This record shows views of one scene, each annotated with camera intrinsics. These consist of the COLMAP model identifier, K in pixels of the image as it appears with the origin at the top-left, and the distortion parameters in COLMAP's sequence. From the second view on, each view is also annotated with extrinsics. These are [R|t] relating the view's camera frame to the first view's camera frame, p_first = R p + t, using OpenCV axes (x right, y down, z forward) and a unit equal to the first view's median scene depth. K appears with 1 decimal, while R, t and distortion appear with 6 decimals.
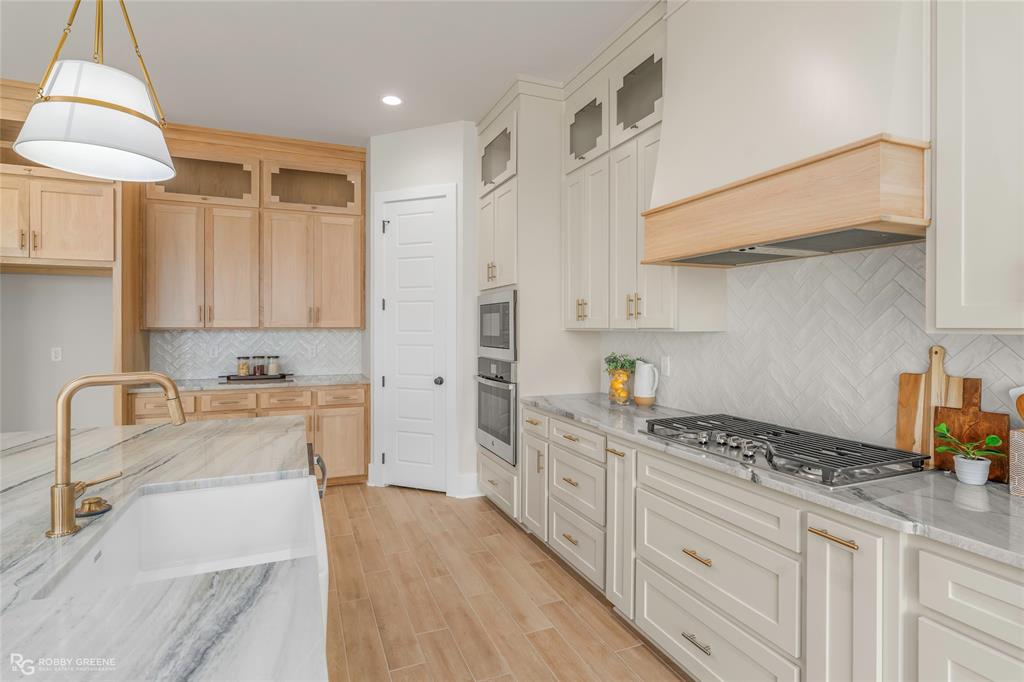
lens RADIAL K [[518.0, 0, 514.8], [0, 518.0, 329.2], [0, 0, 1]] dist [-0.007215, 0.000298]
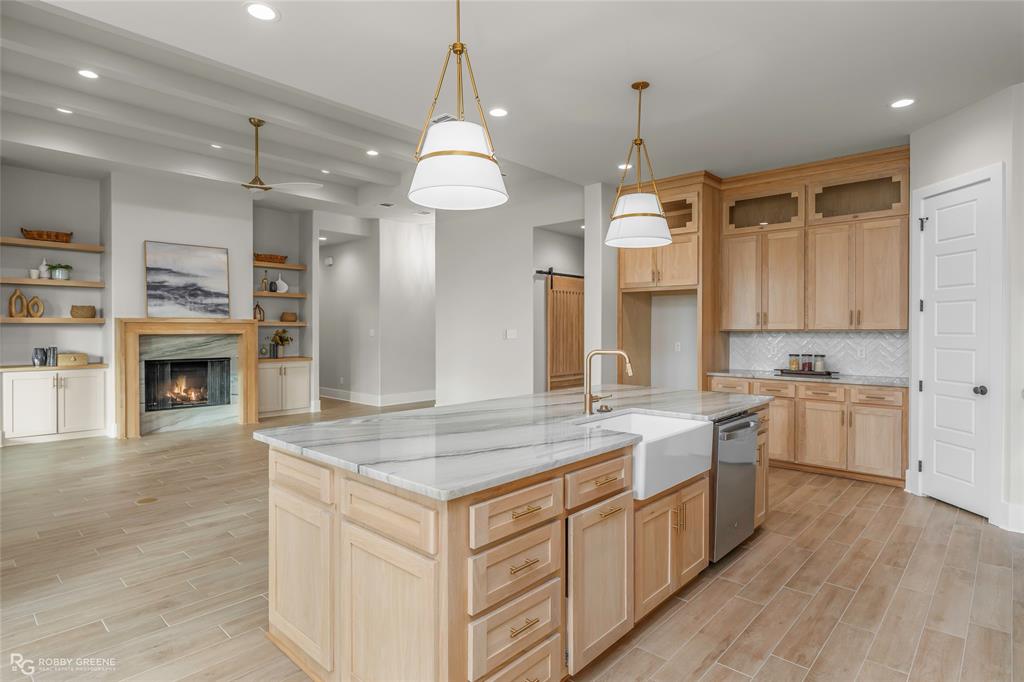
lens RADIAL K [[545.8, 0, 513.6], [0, 545.8, 336.0], [0, 0, 1]] dist [-0.002959, 0.002182]
pose [[0.417977, 0.011869, -0.908380, 0.346175], [-0.003447, 0.999928, 0.011479, -0.000730], [0.908451, -0.001667, 0.417988, -0.106402]]
